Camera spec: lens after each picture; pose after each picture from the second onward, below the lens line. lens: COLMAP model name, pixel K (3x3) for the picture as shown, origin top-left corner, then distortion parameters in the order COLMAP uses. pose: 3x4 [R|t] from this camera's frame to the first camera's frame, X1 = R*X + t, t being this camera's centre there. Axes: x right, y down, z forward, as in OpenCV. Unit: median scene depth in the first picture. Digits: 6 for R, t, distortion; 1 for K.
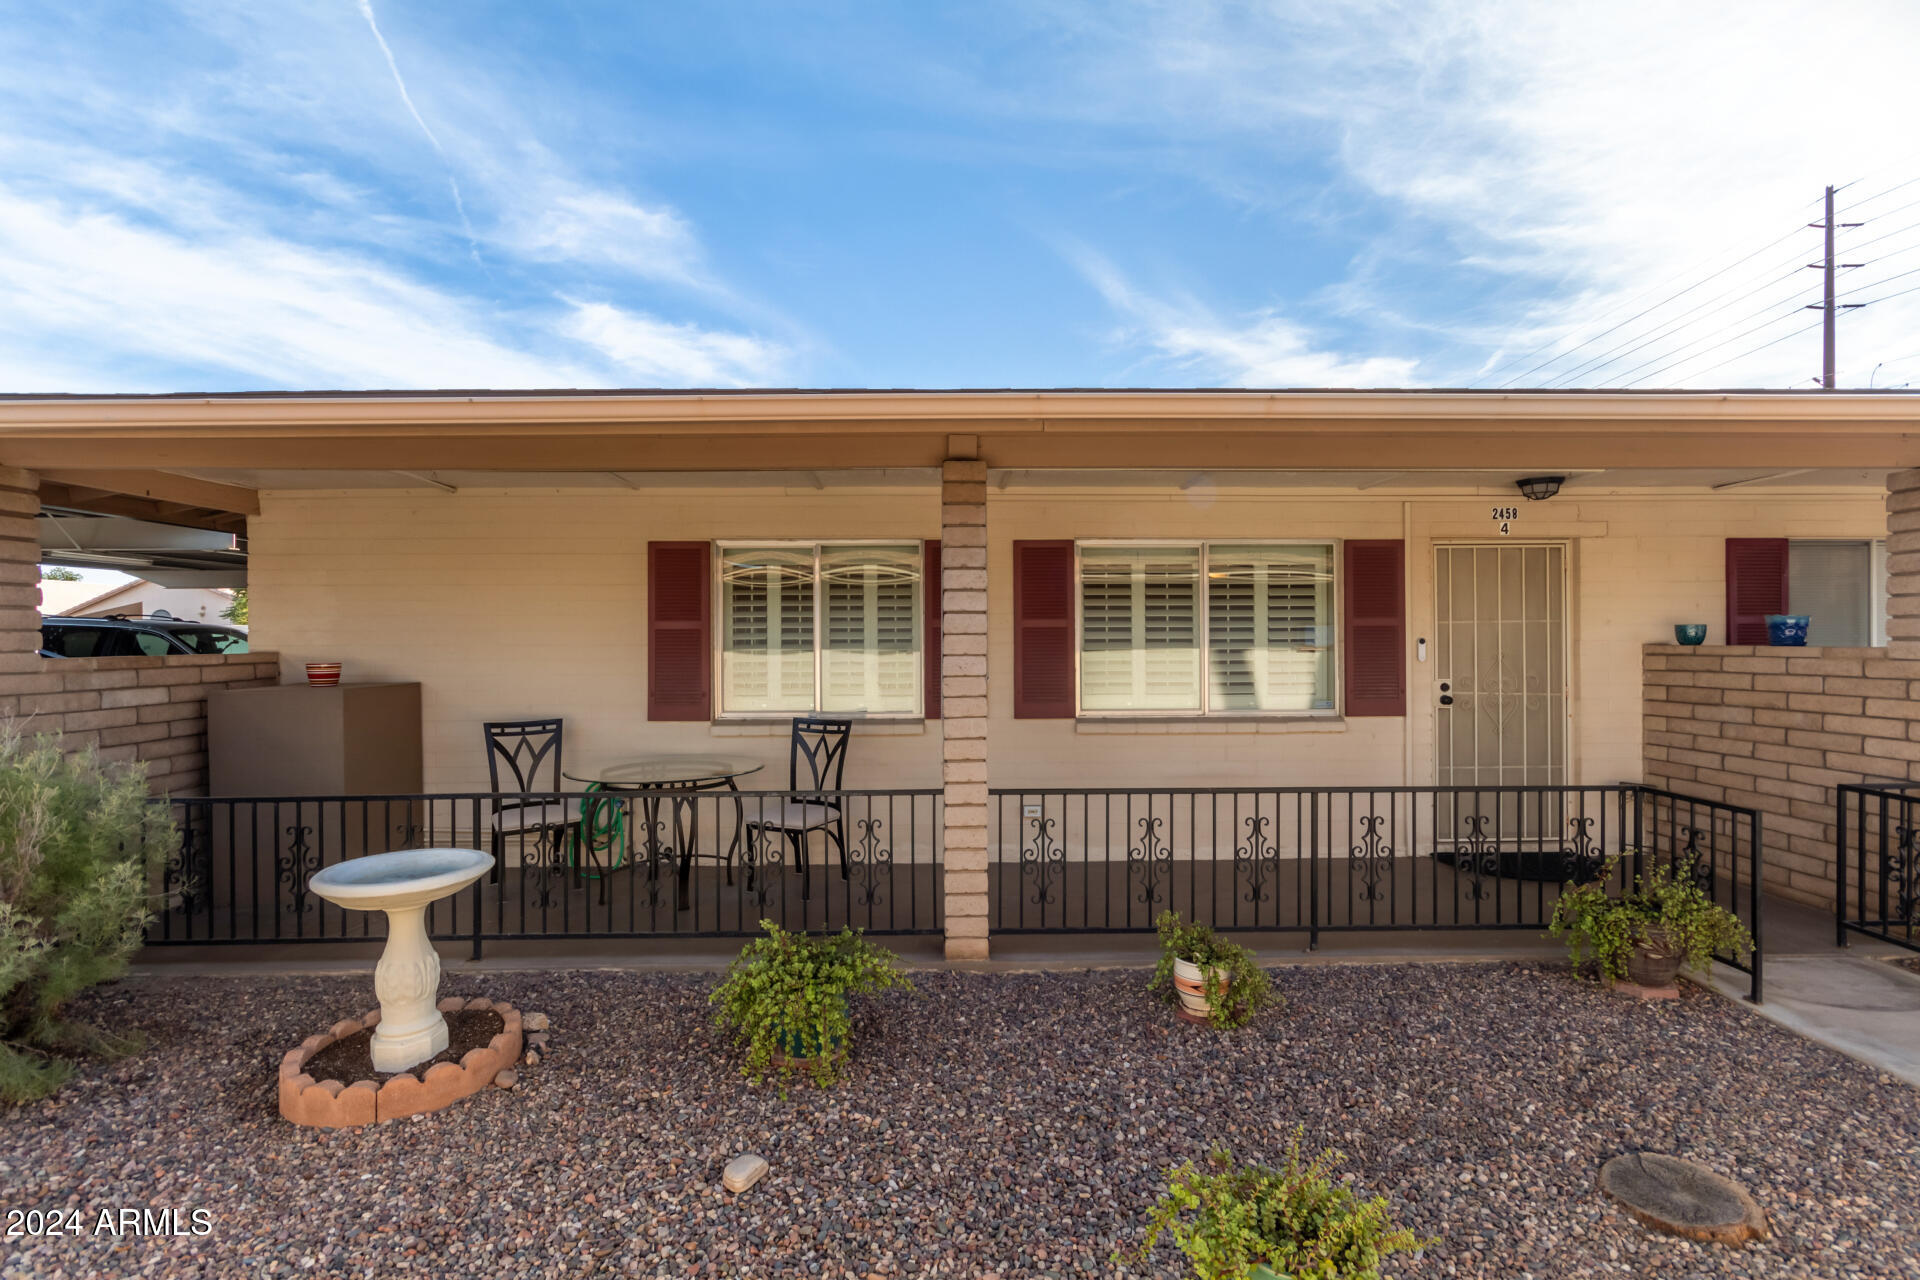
lens RADIAL K [[897.9, 0, 967.9], [0, 897.9, 635.9], [0, 0, 1]] dist [0.002649, 0.001086]
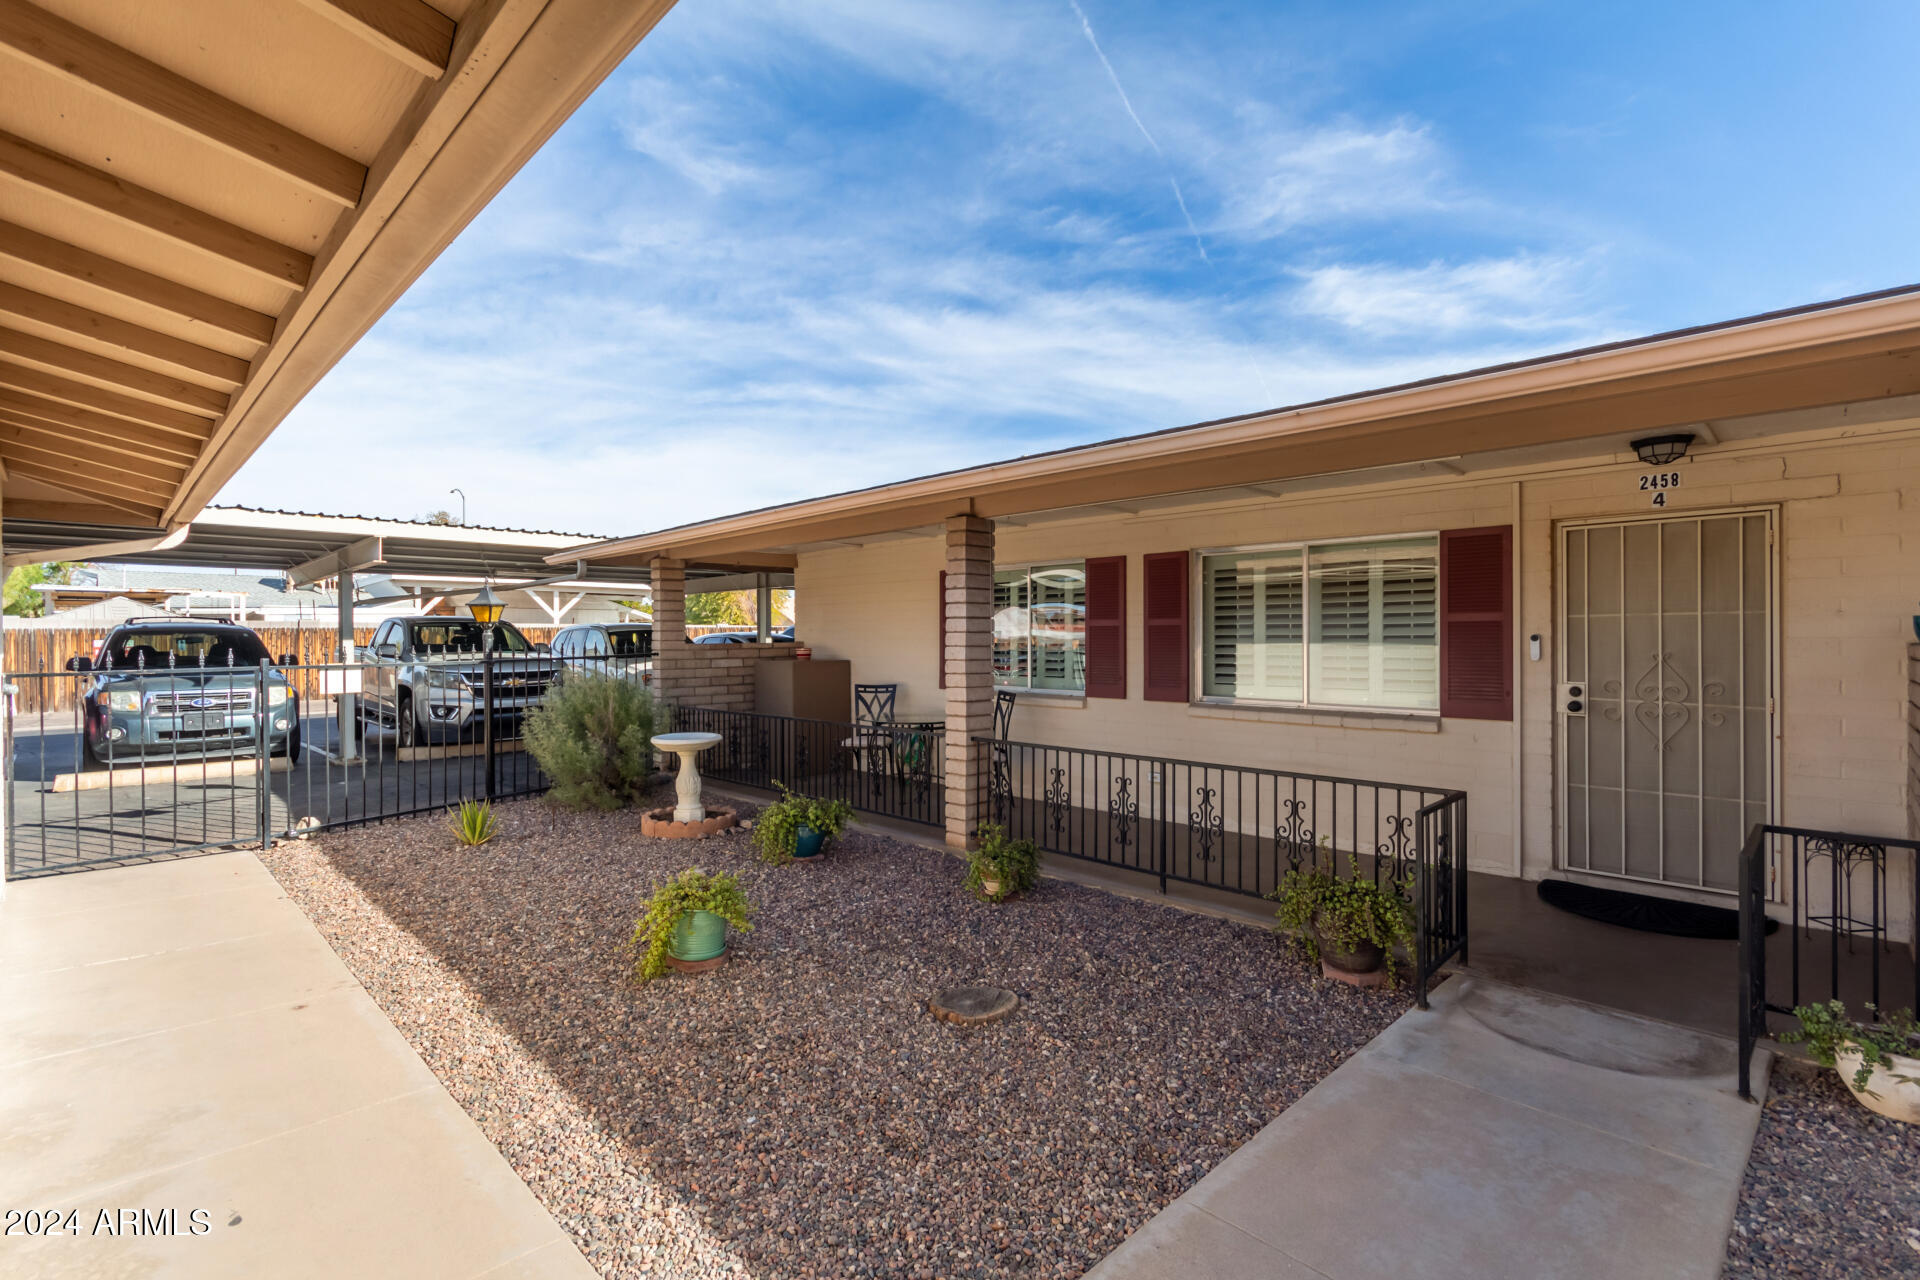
lens RADIAL K [[897.9, 0, 966.6], [0, 897.9, 636.4], [0, 0, 1]] dist [0.002649, 0.001086]
pose [[0.689285, 0.001955, -0.724488, 0.778041], [0.003581, 0.999975, 0.006105, -0.002871], [0.724482, -0.006803, 0.689260, -0.017721]]
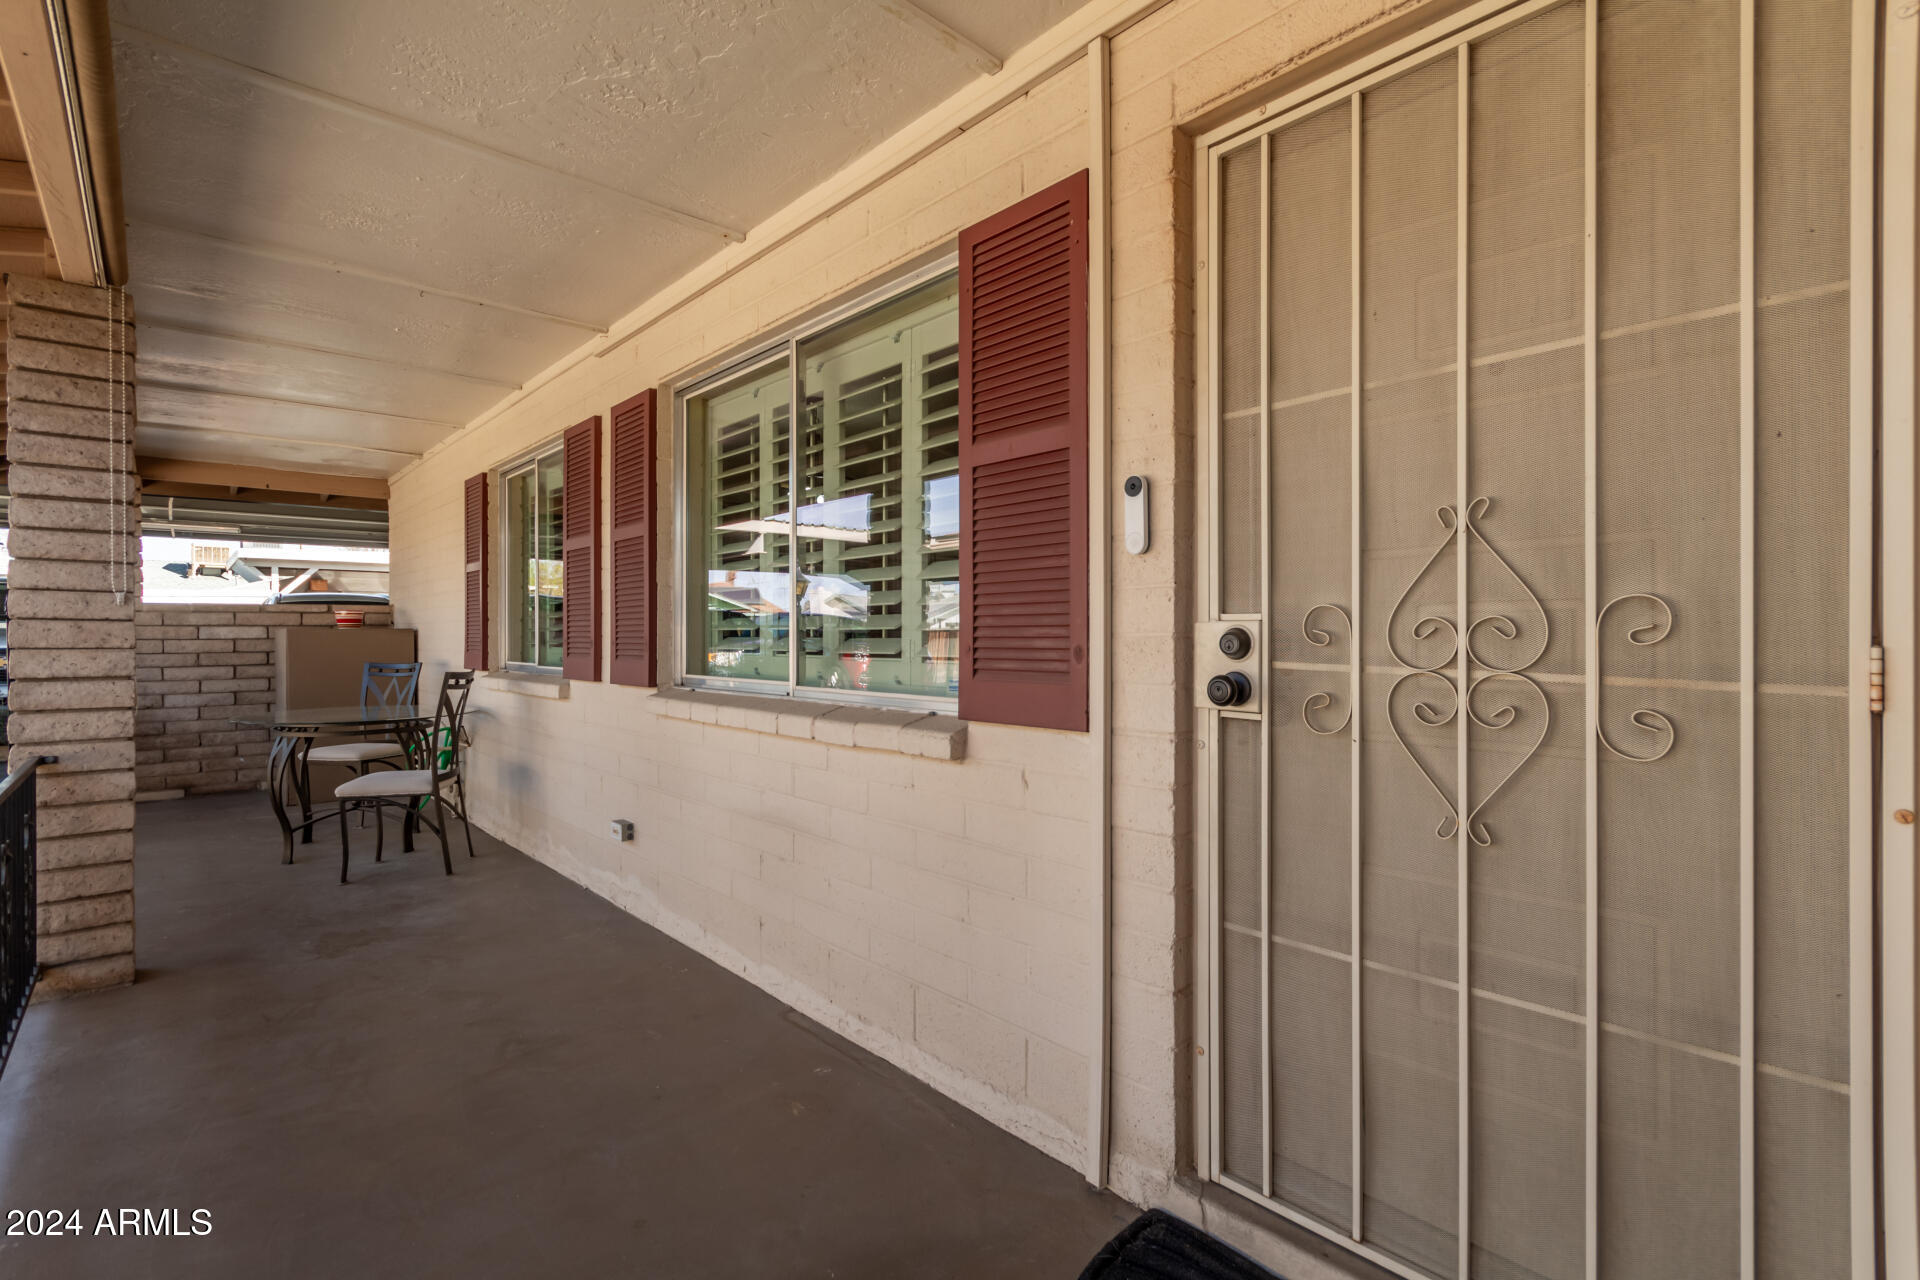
lens RADIAL K [[897.9, 0, 964.2], [0, 897.9, 637.2], [0, 0, 1]] dist [0.002649, 0.001086]
pose [[0.653607, 0.006985, -0.756802, 0.710308], [0.010939, 0.999766, 0.018675, 0.050936], [0.756755, -0.020484, 0.653377, 0.777516]]
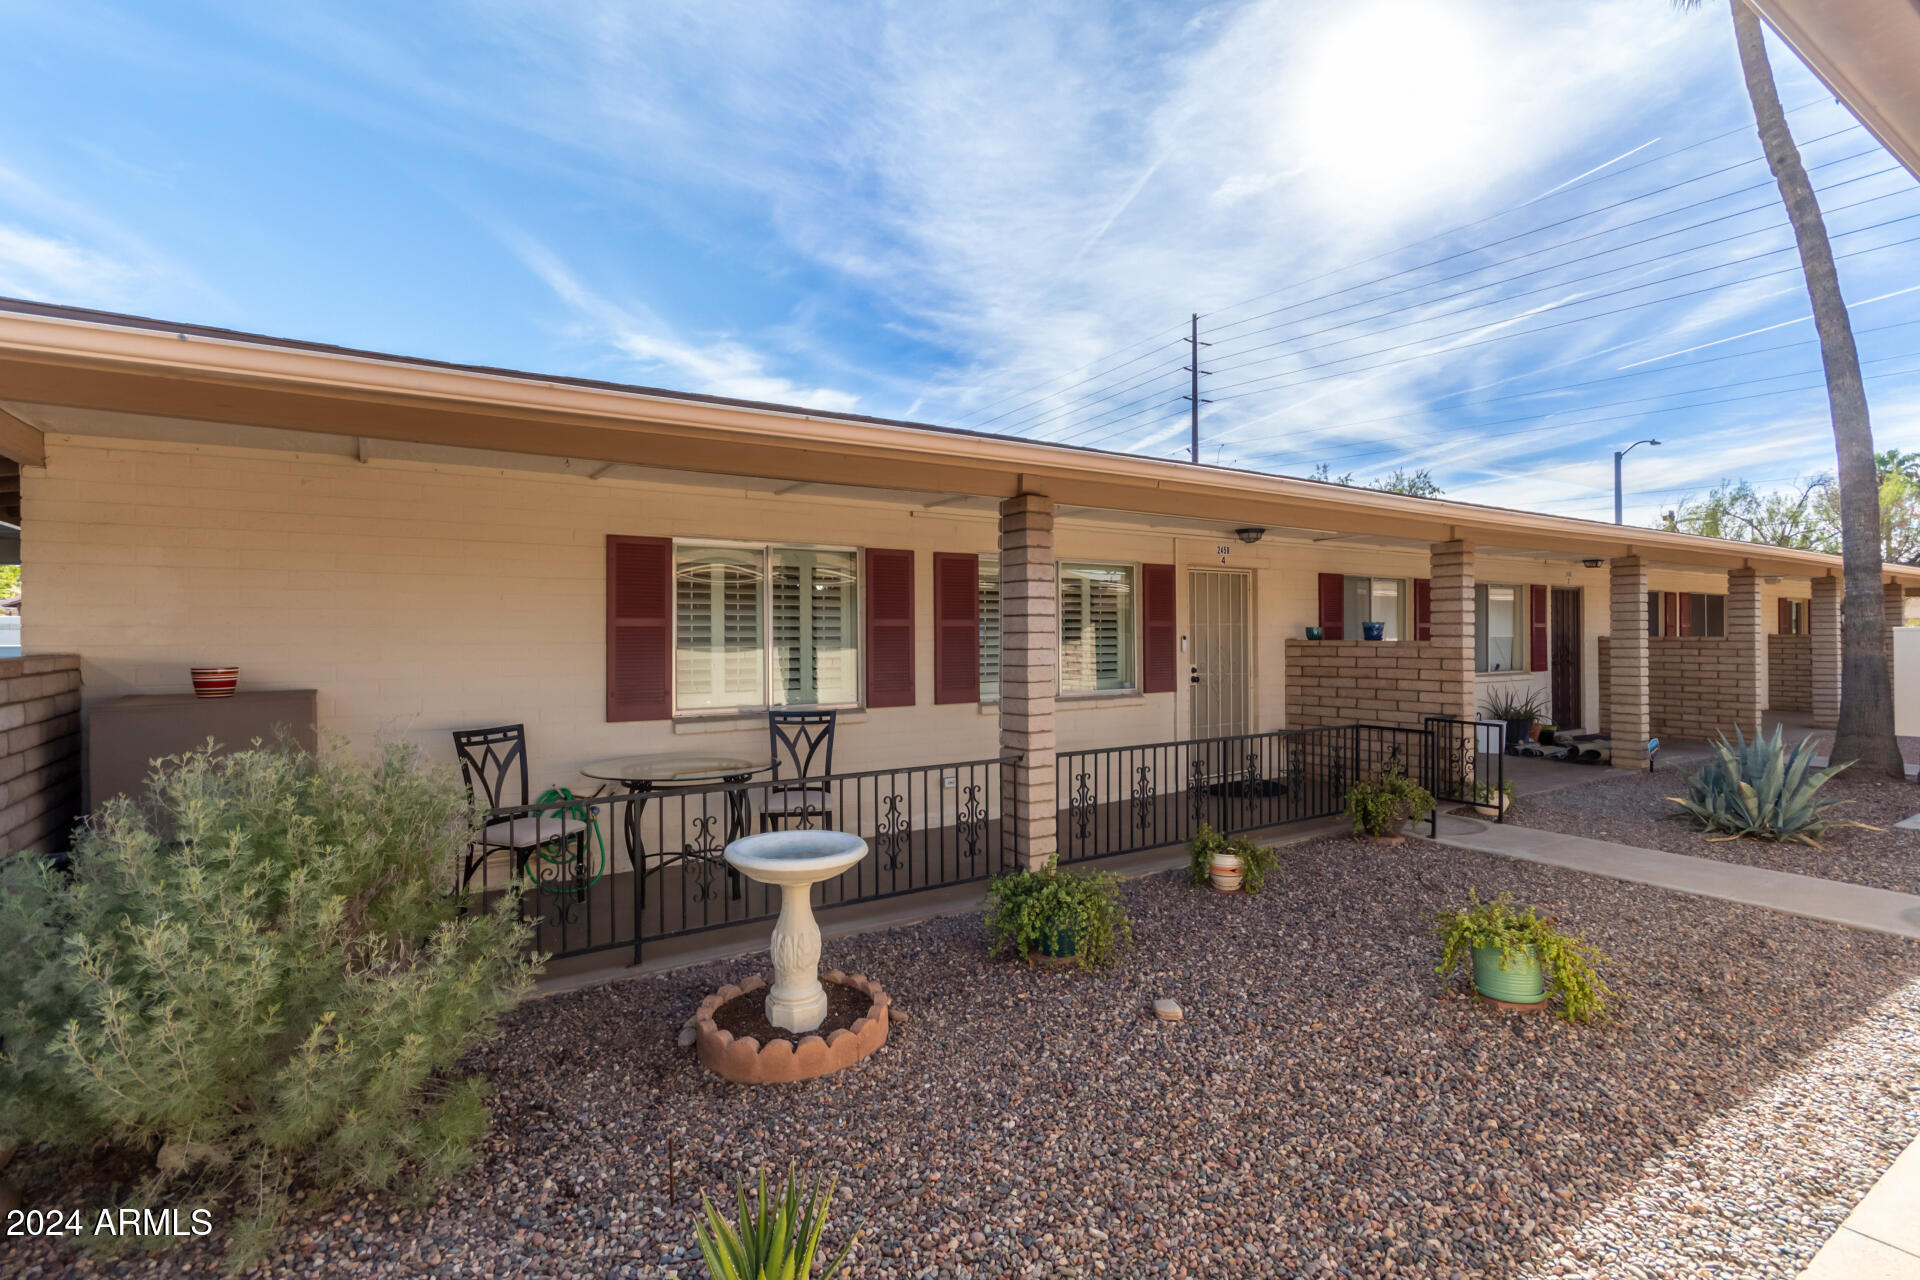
lens RADIAL K [[897.9, 0, 973.8], [0, 897.9, 637.7], [0, 0, 1]] dist [0.002649, 0.001086]
pose [[0.847319, -0.001545, 0.531083, -0.532379], [-0.000443, 0.999993, 0.003616, 0.000699], [-0.531085, -0.003299, 0.847312, -0.017547]]
